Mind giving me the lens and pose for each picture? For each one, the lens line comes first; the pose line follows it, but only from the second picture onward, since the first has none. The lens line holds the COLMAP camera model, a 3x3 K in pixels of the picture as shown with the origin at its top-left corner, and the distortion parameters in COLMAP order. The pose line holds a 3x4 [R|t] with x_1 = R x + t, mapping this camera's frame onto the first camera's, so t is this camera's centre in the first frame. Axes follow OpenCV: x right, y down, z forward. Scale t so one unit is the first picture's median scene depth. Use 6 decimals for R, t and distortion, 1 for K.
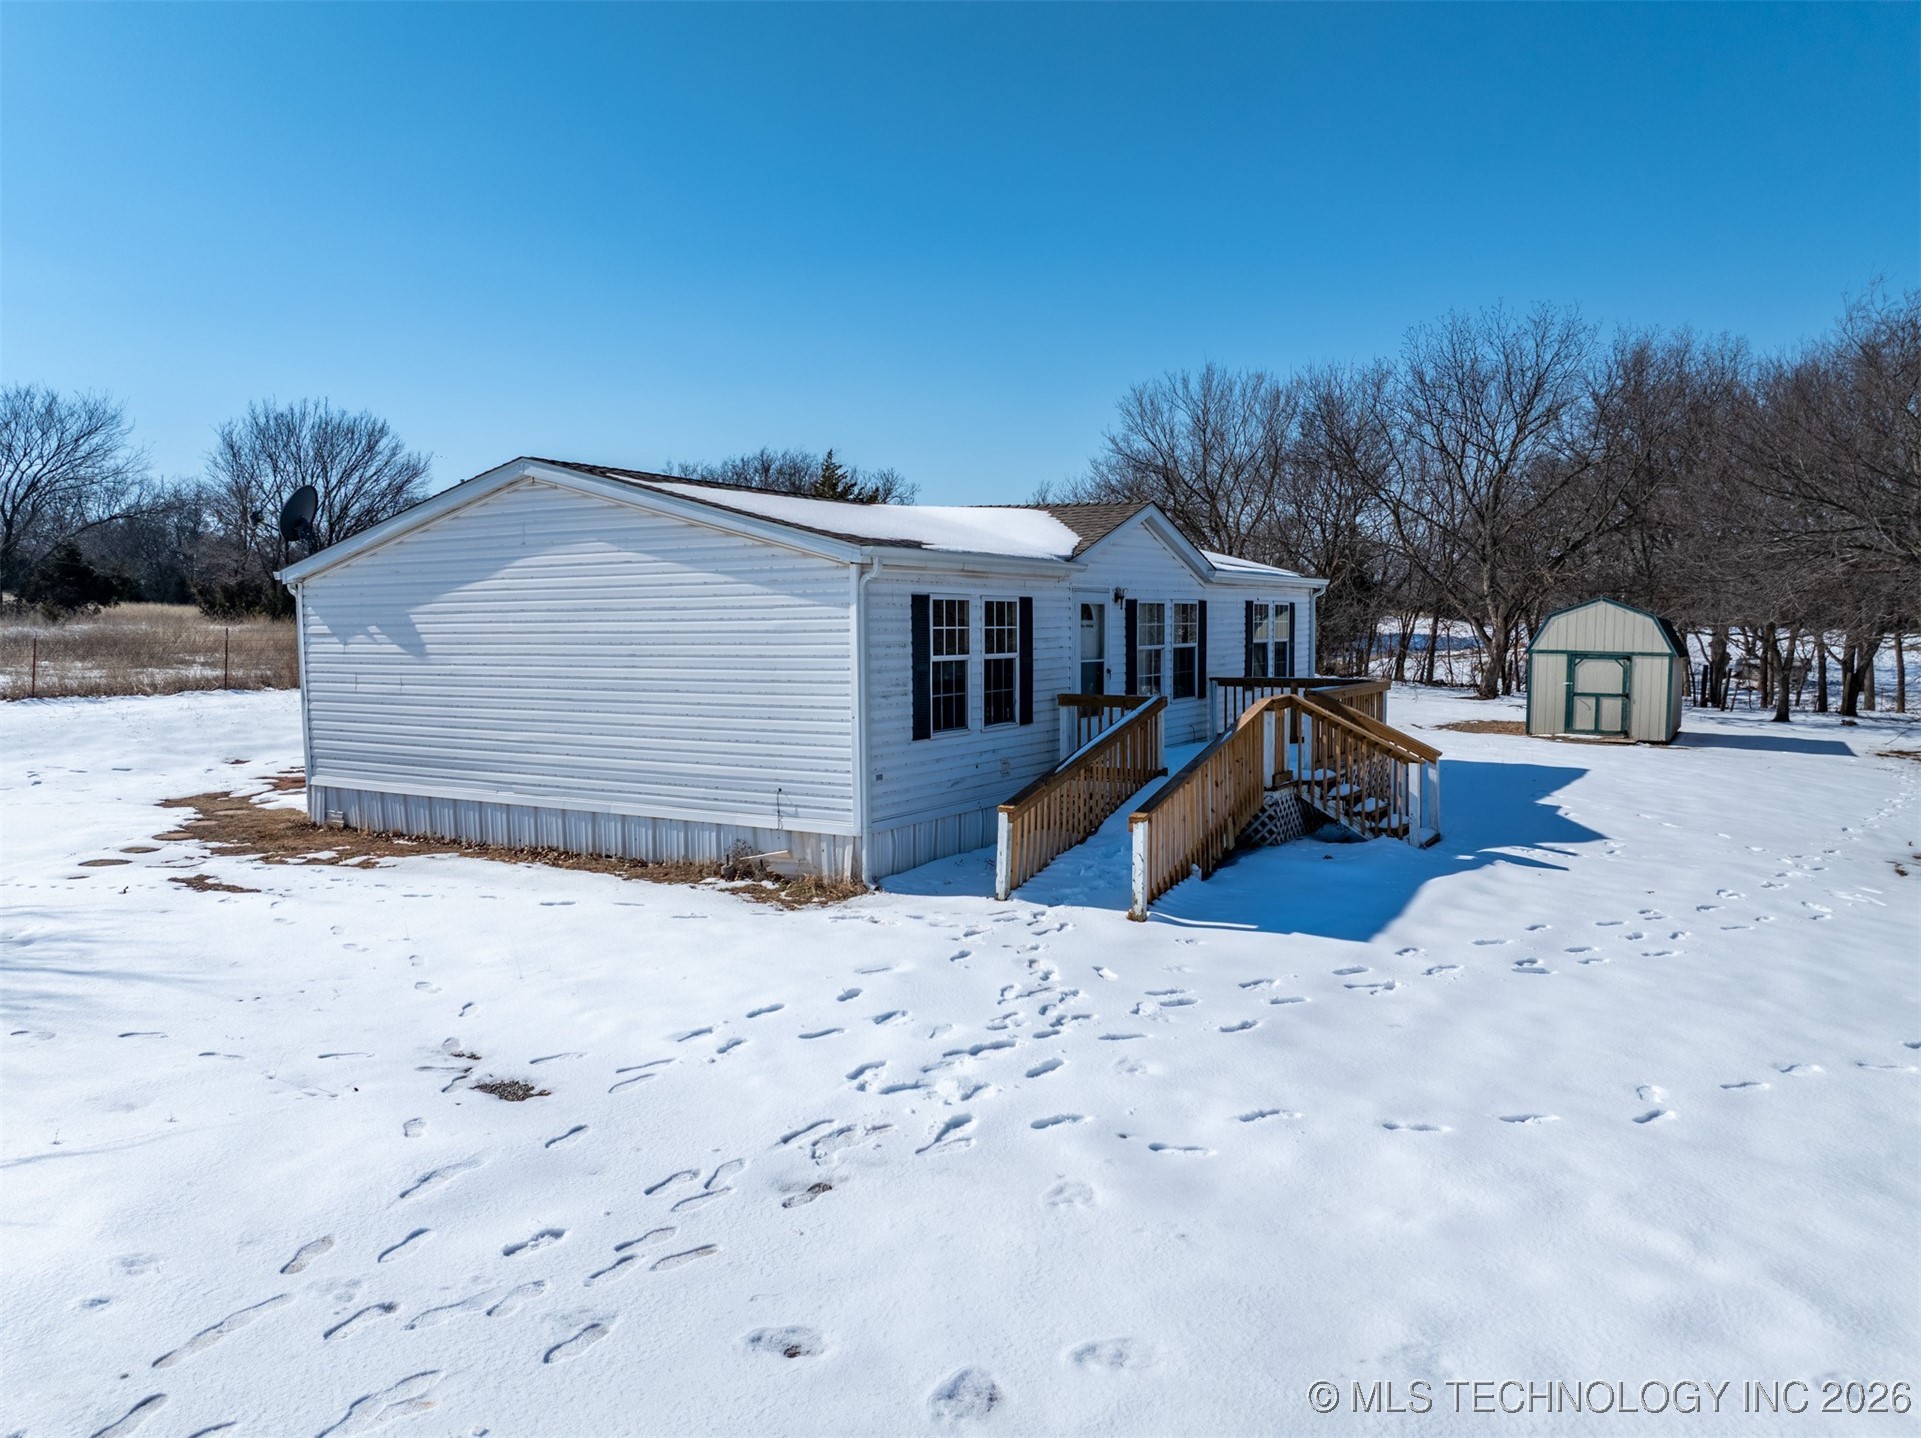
lens RADIAL K [[1356.7, 0, 958.9], [0, 1356.7, 712.7], [0, 0, 1]] dist [-0.035594, -0.005486]
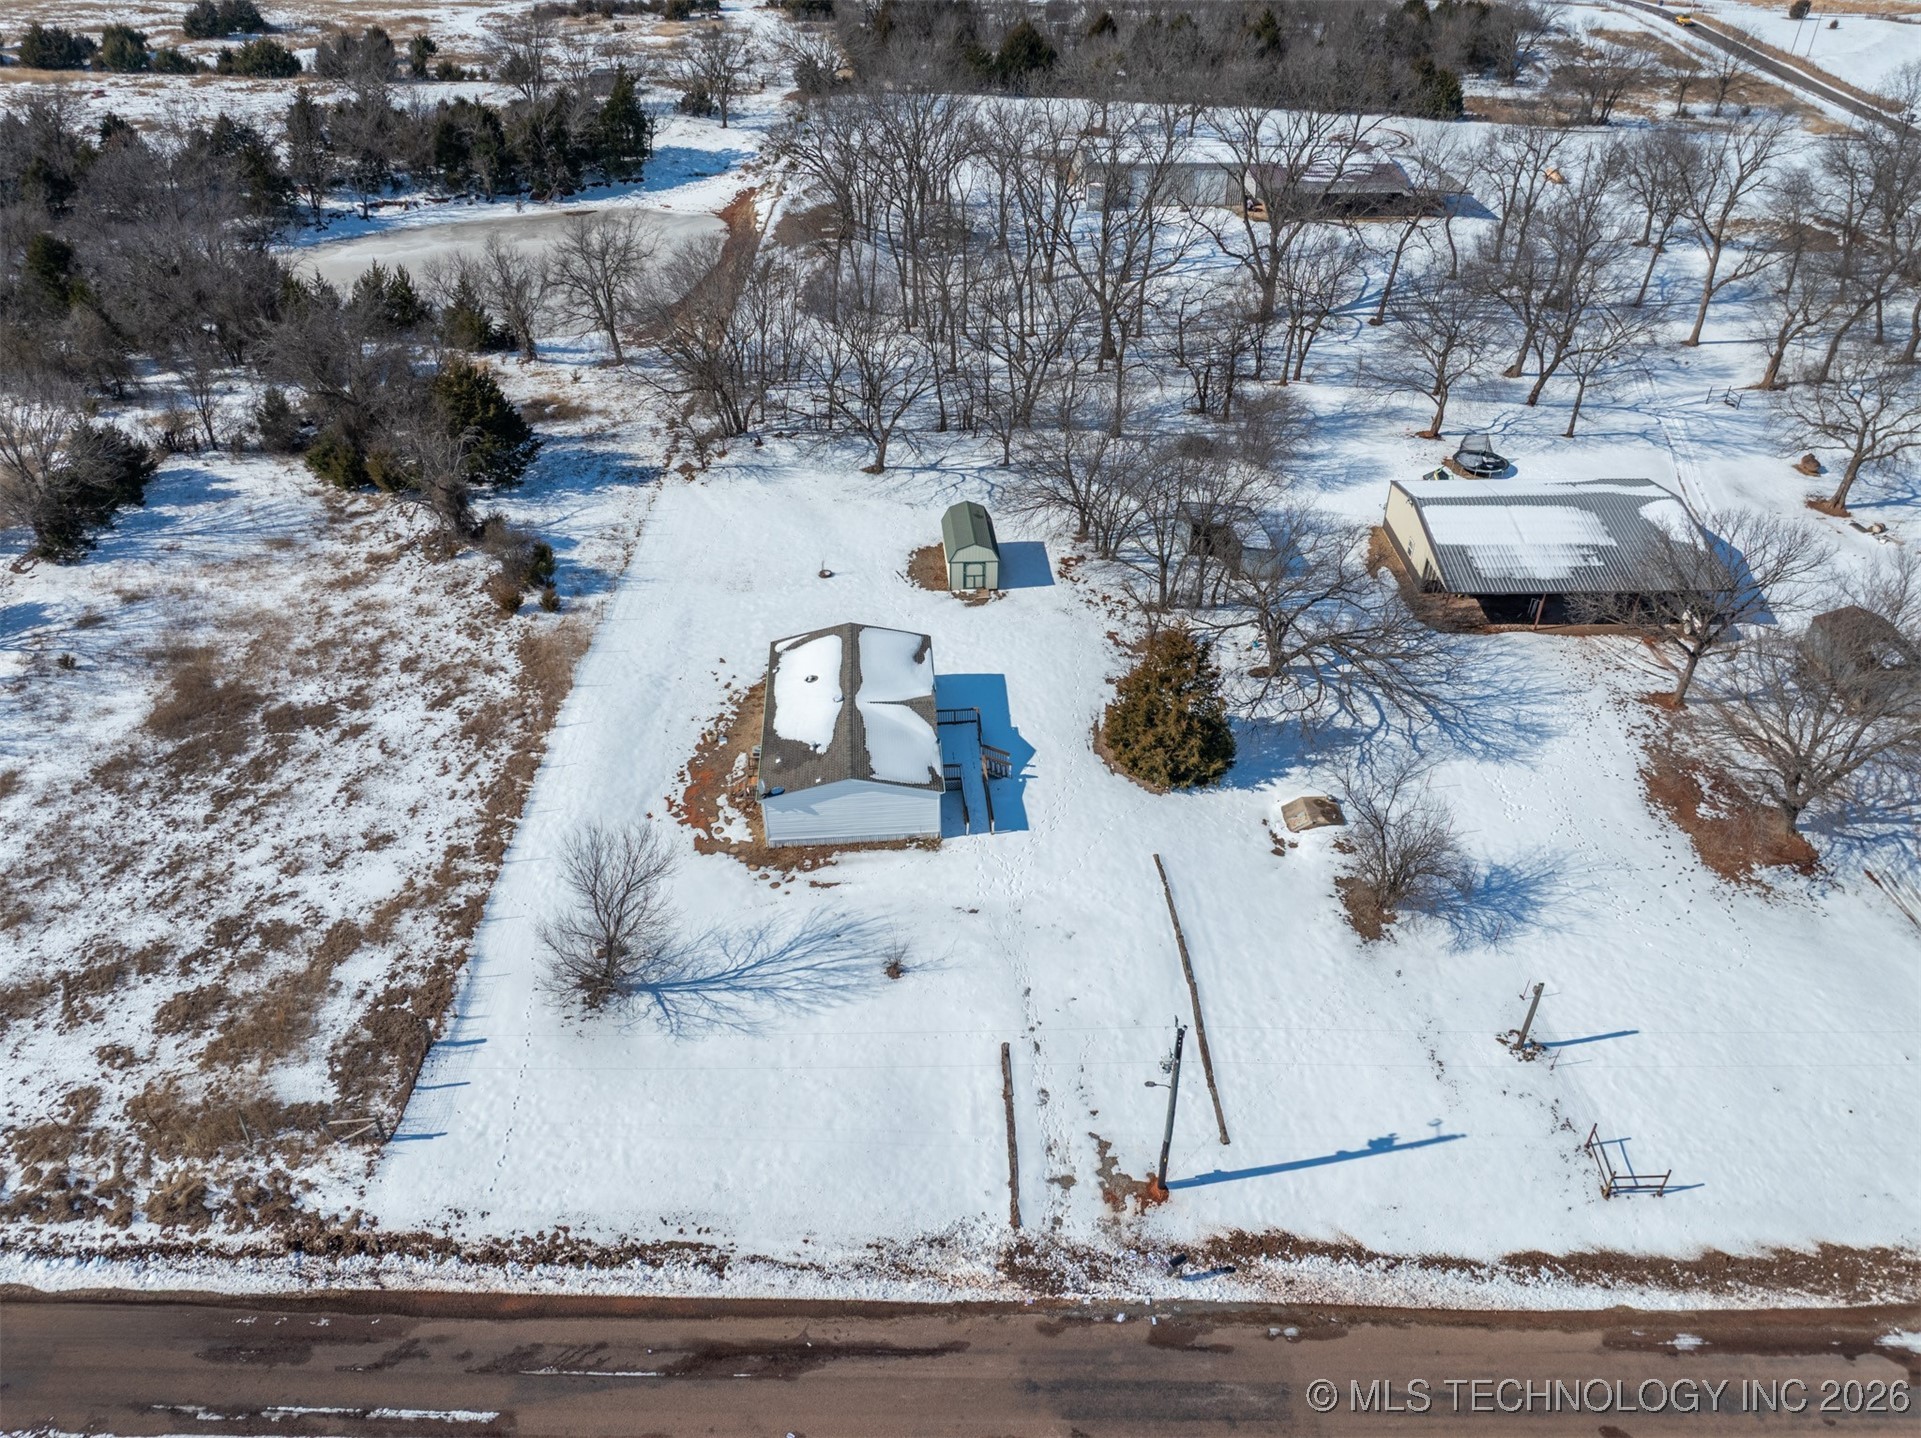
lens RADIAL K [[1356.7, 0, 966.4], [0, 1356.7, 700.3], [0, 0, 1]] dist [-0.035594, -0.005486]
pose [[0.816667, -0.326736, 0.475708, -2.062598], [0.037591, 0.852662, 0.521110, -2.737117], [-0.575883, -0.407691, 0.708623, -2.310956]]
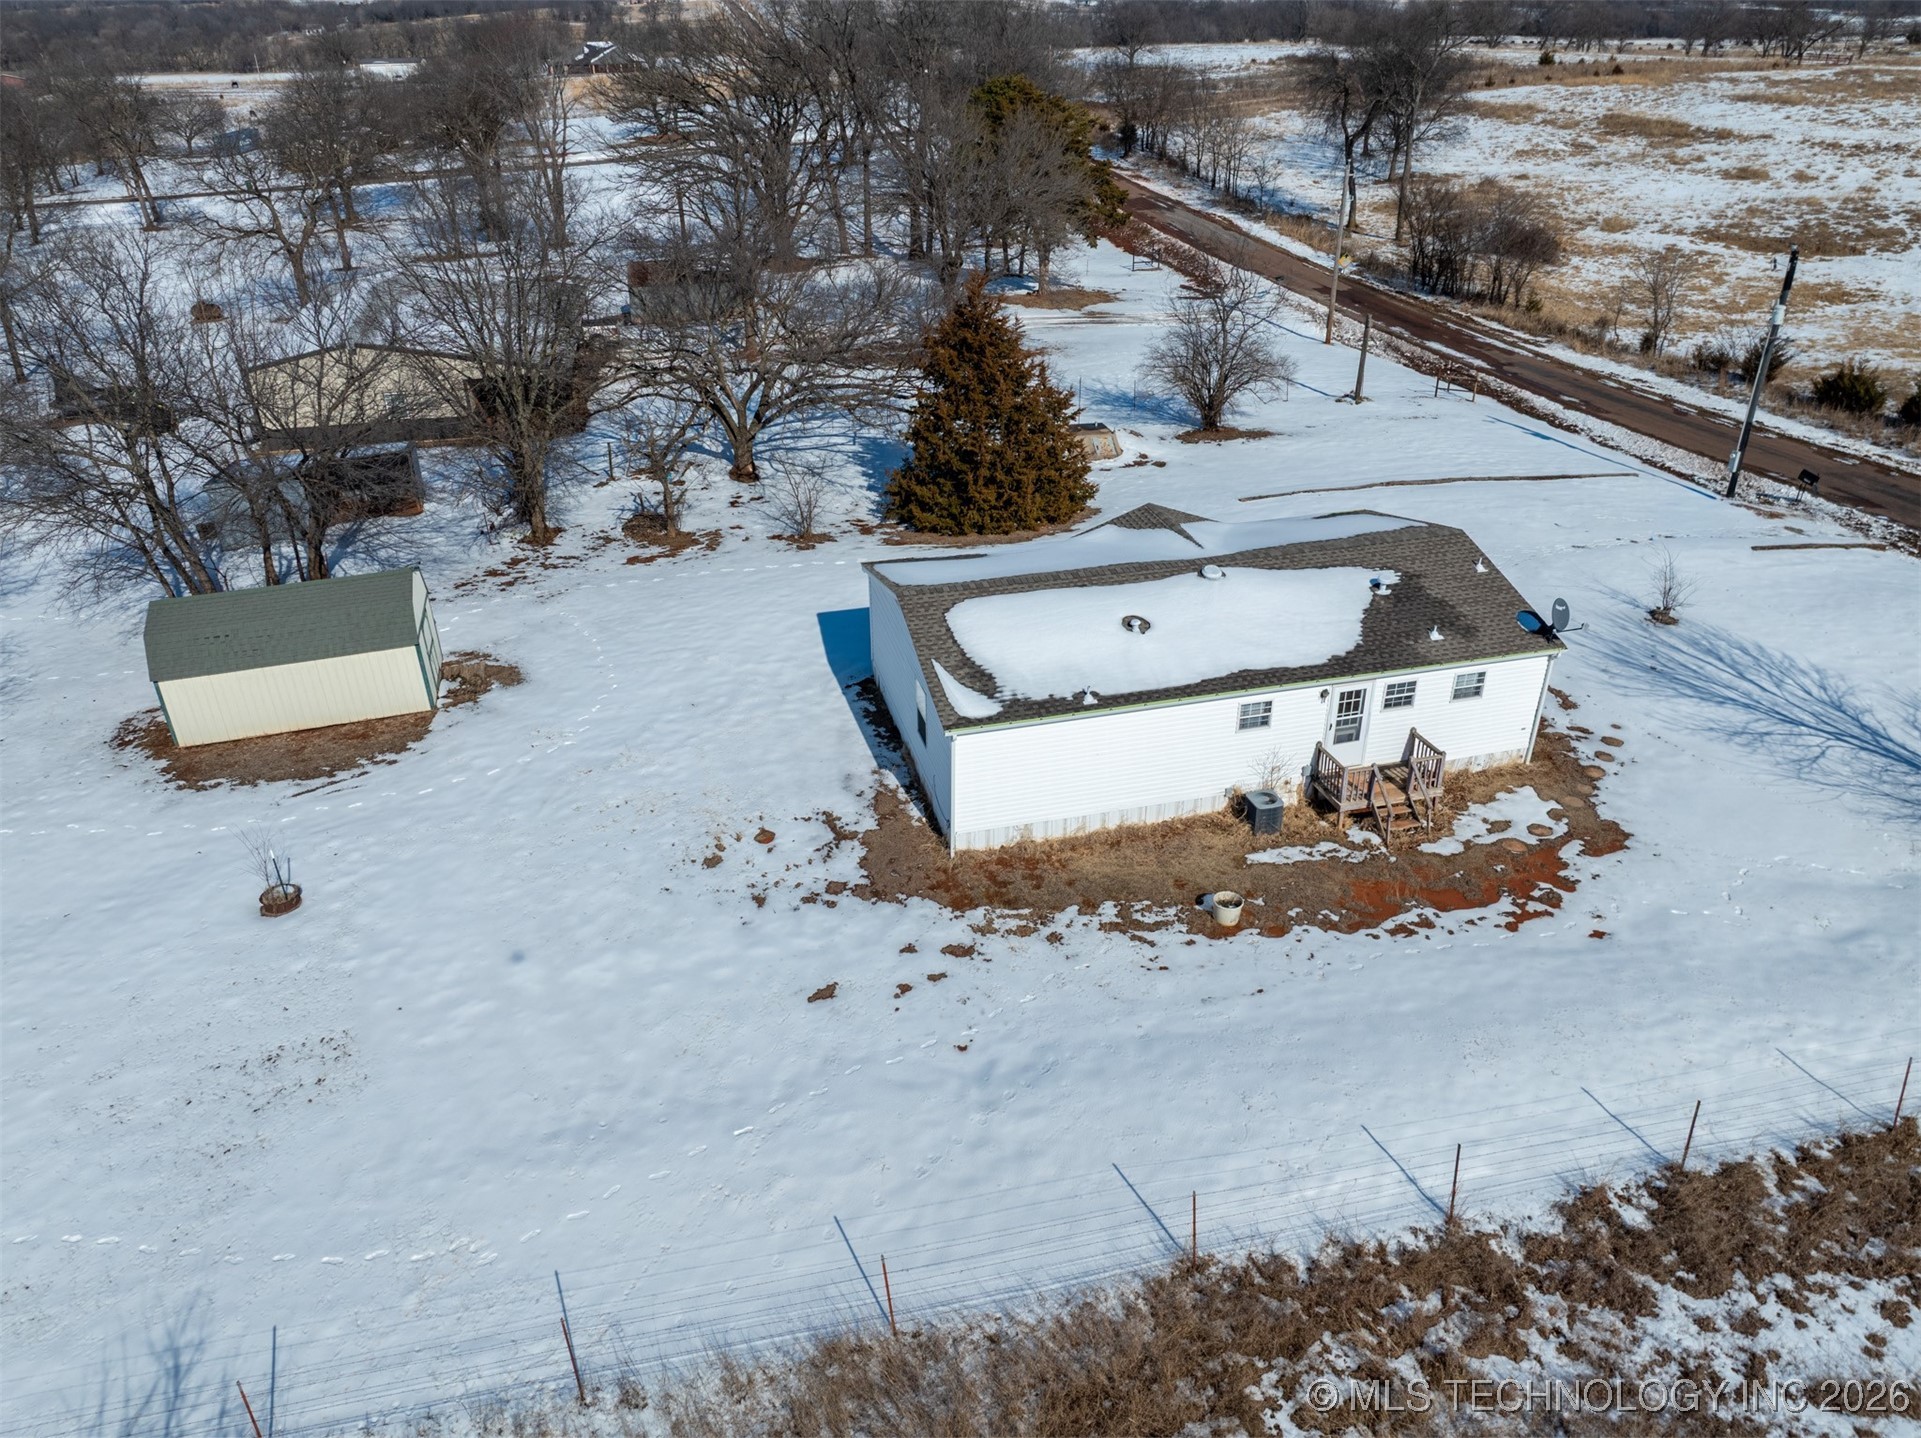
lens RADIAL K [[1356.7, 0, 962.8], [0, 1356.7, 718.6], [0, 0, 1]] dist [-0.035594, -0.005486]
pose [[-0.718197, -0.326947, 0.614246, -1.232256], [0.061135, 0.849679, 0.523744, -1.171951], [-0.693149, 0.413703, -0.590249, 3.080189]]
